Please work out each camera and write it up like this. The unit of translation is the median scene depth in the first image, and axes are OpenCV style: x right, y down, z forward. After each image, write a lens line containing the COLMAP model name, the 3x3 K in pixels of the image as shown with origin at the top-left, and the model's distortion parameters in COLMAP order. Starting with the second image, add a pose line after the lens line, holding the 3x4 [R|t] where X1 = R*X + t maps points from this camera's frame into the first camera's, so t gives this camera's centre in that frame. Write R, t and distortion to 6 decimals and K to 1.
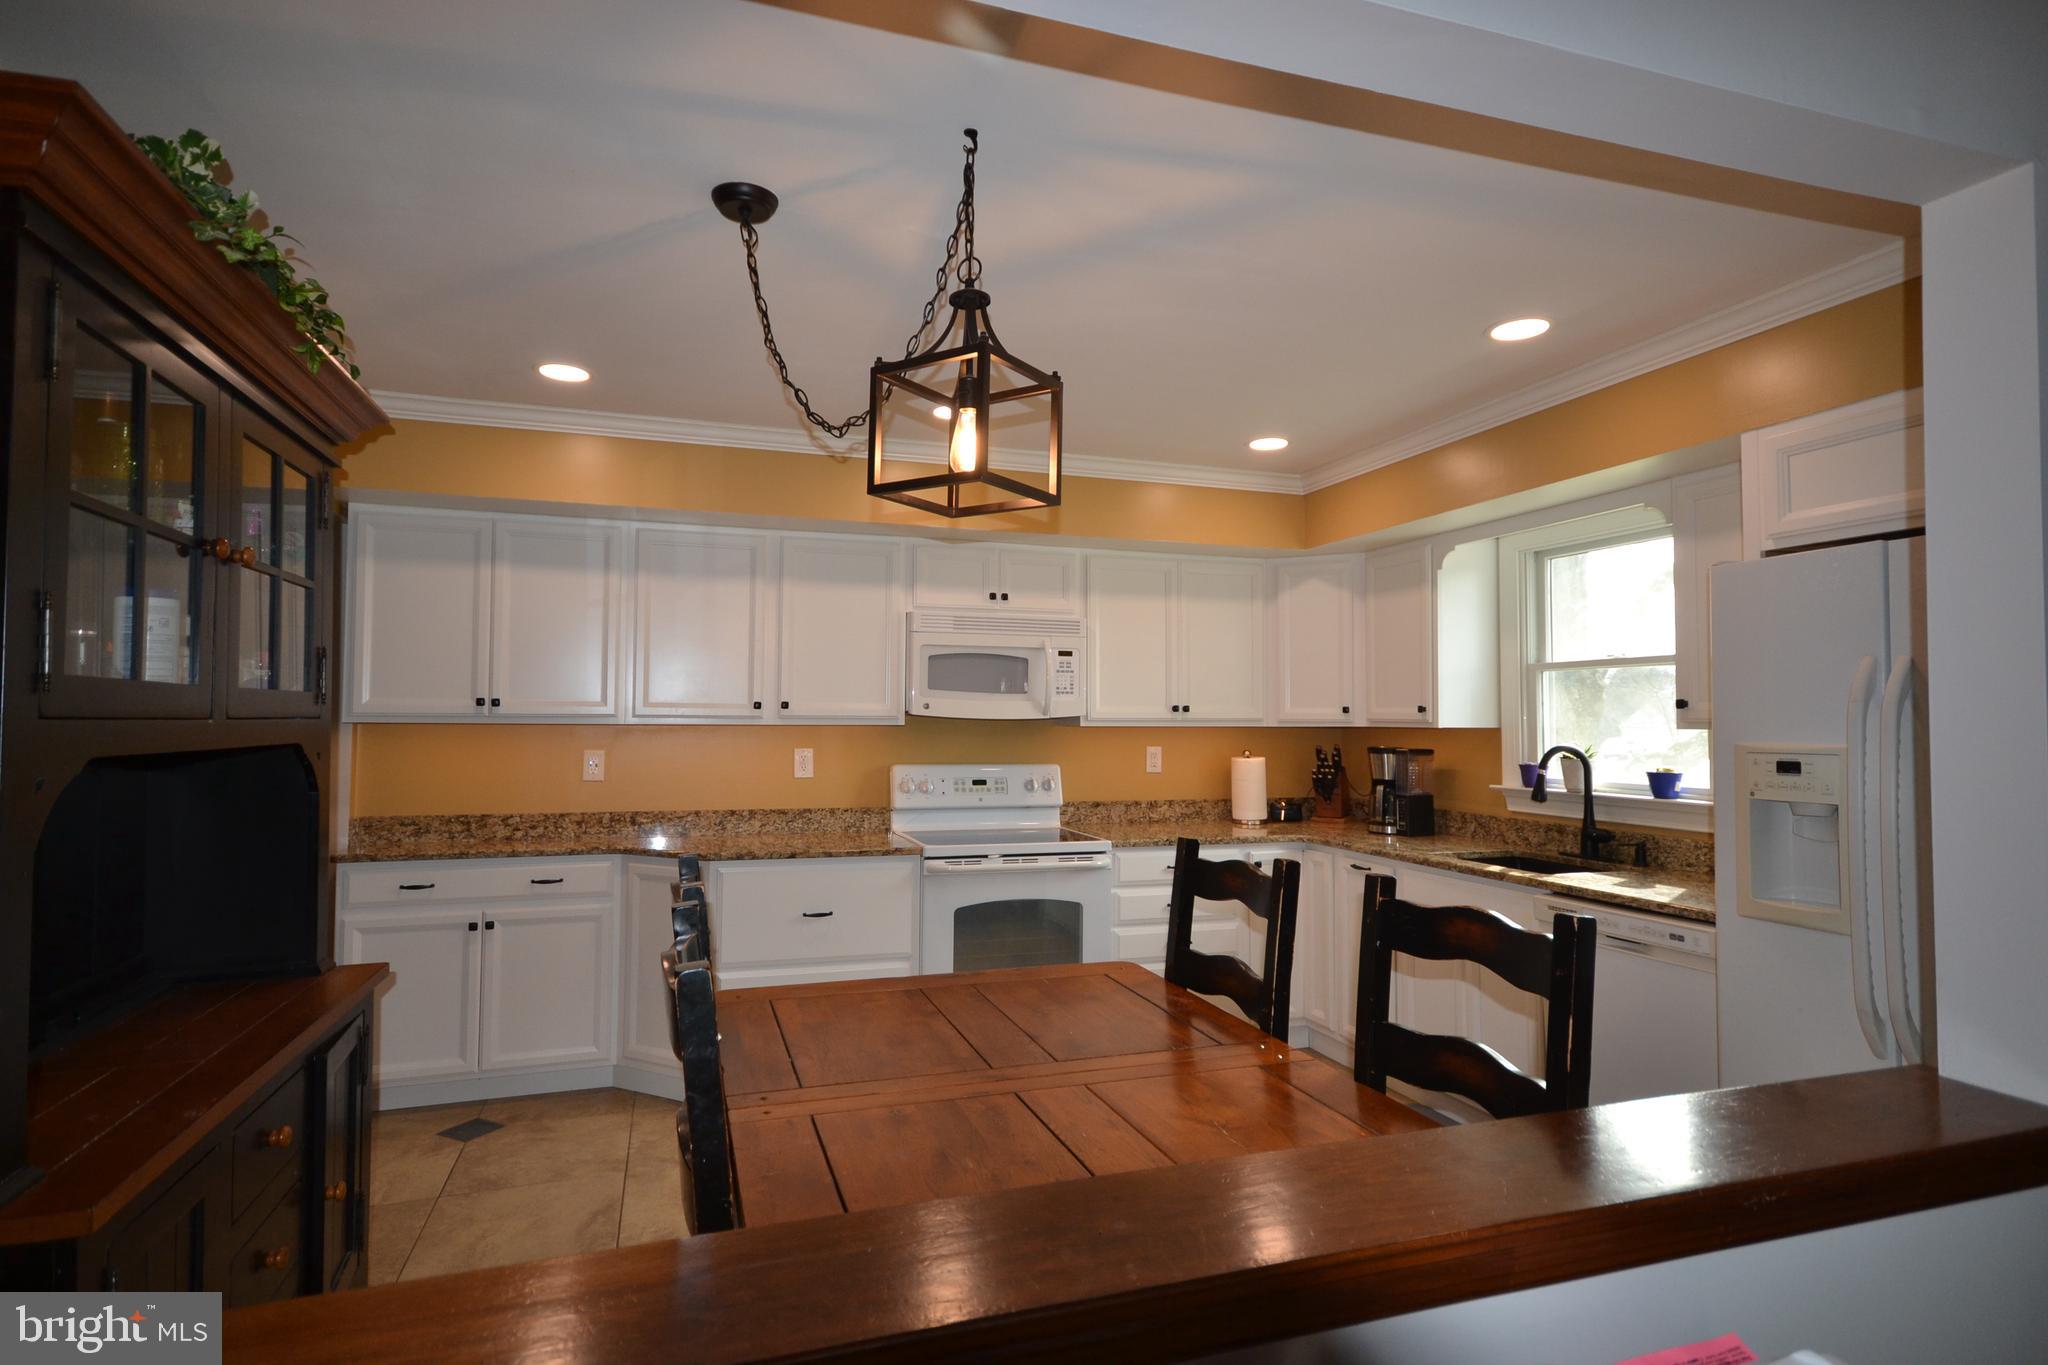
lens RADIAL K [[1064.5, 0, 1024.8], [0, 1064.5, 685.2], [0, 0, 1]] dist [0.016742, 0.000286]
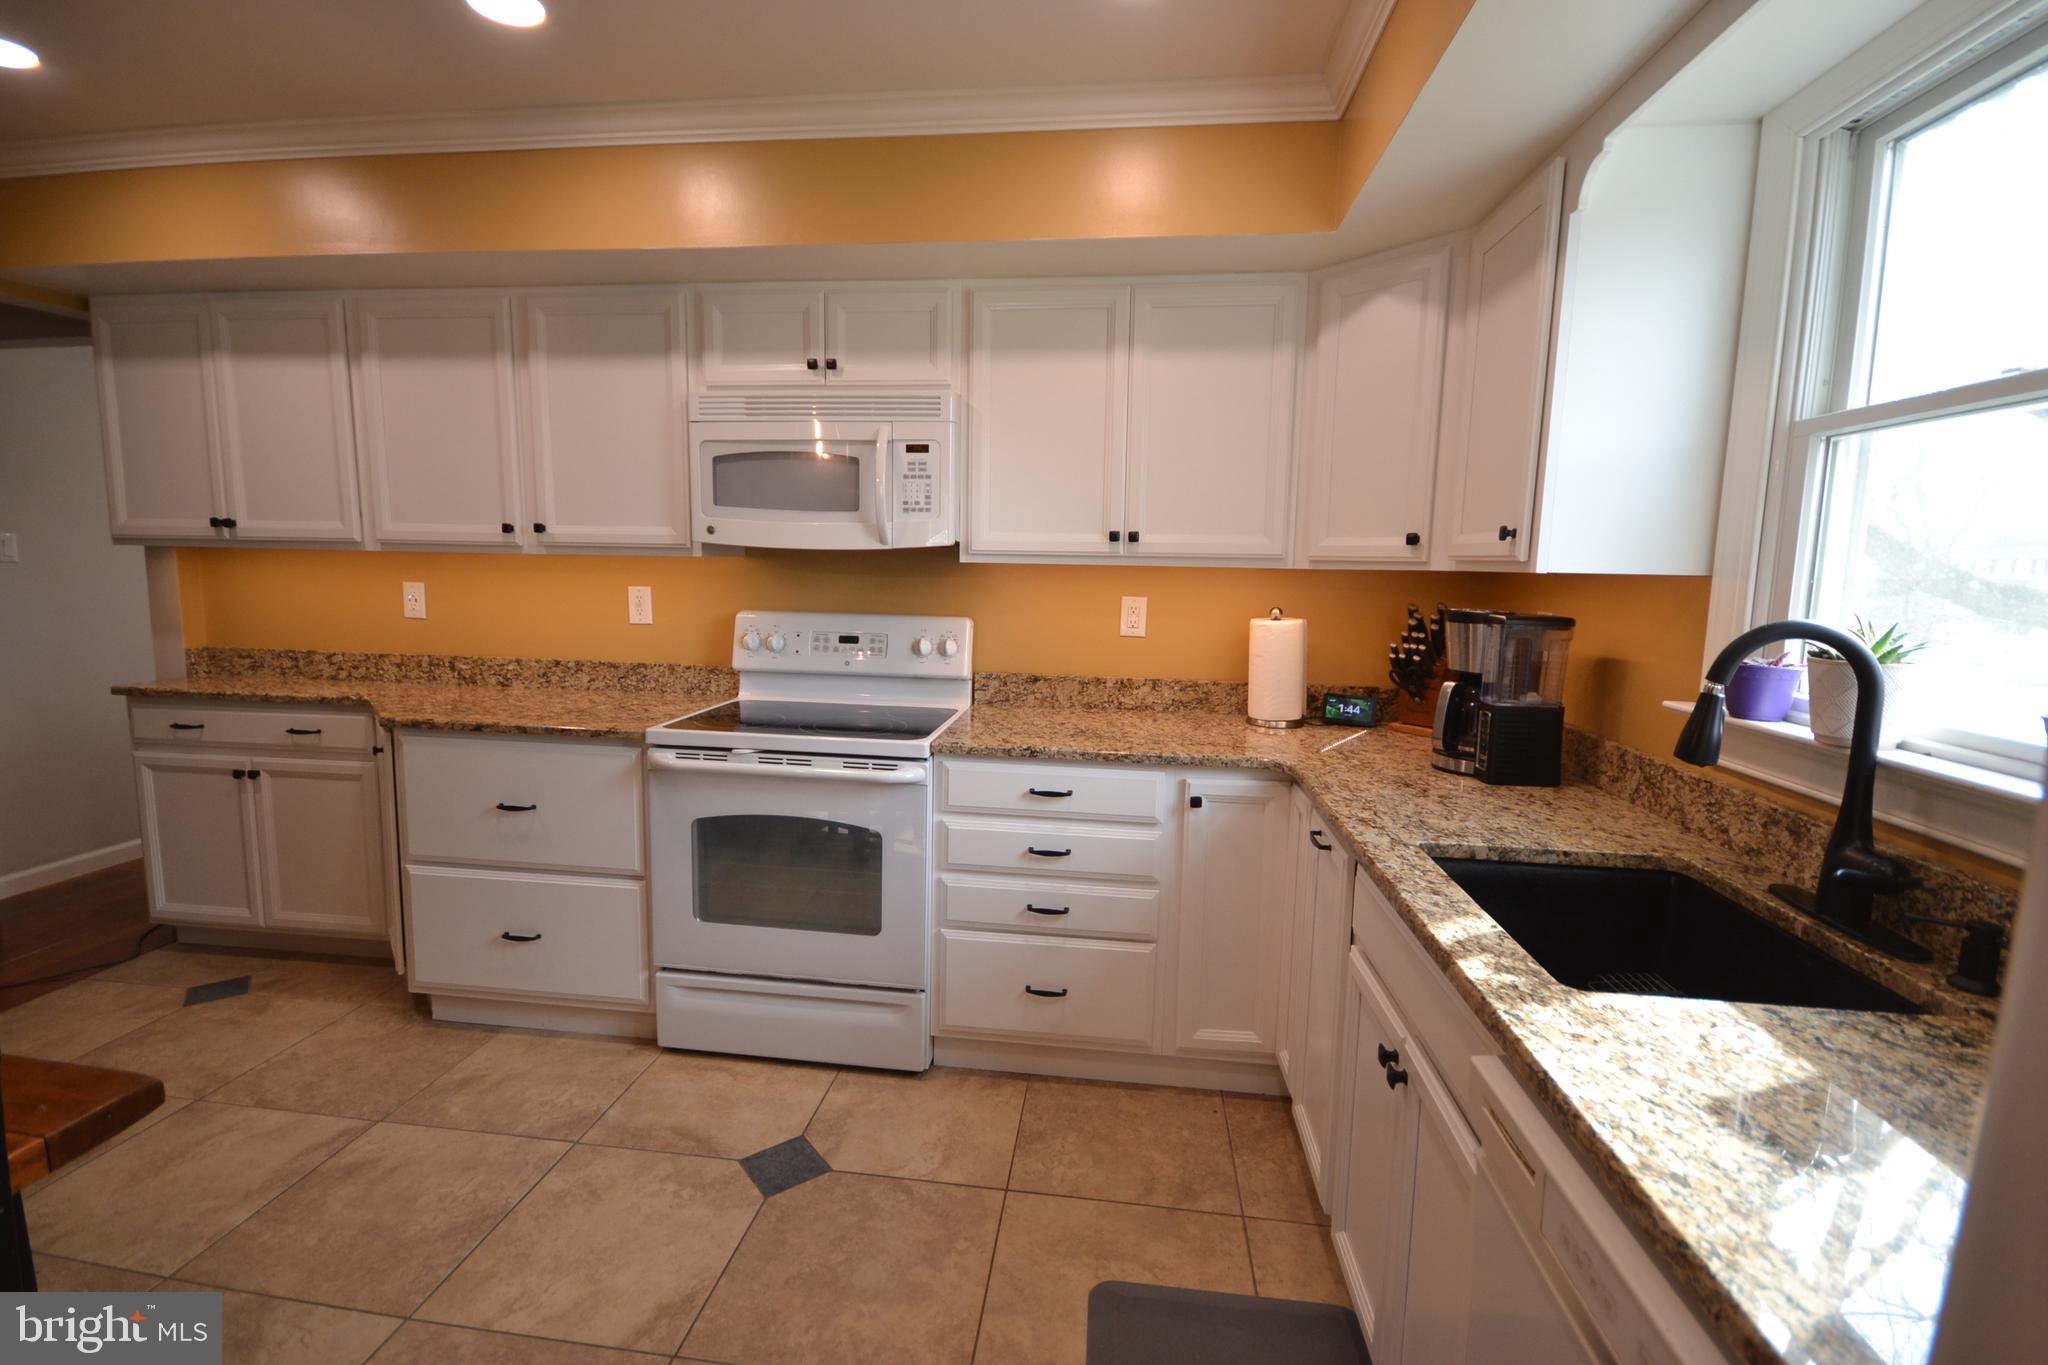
lens RADIAL K [[916.8, 0, 1016.1], [0, 916.8, 677.5], [0, 0, 1]] dist [-0.003117, 0.000027]
pose [[0.900624, 0.065572, -0.429625, 0.341076], [0.000870, 0.988278, 0.152660, 0.022729], [0.434599, -0.137863, 0.890010, 0.512577]]
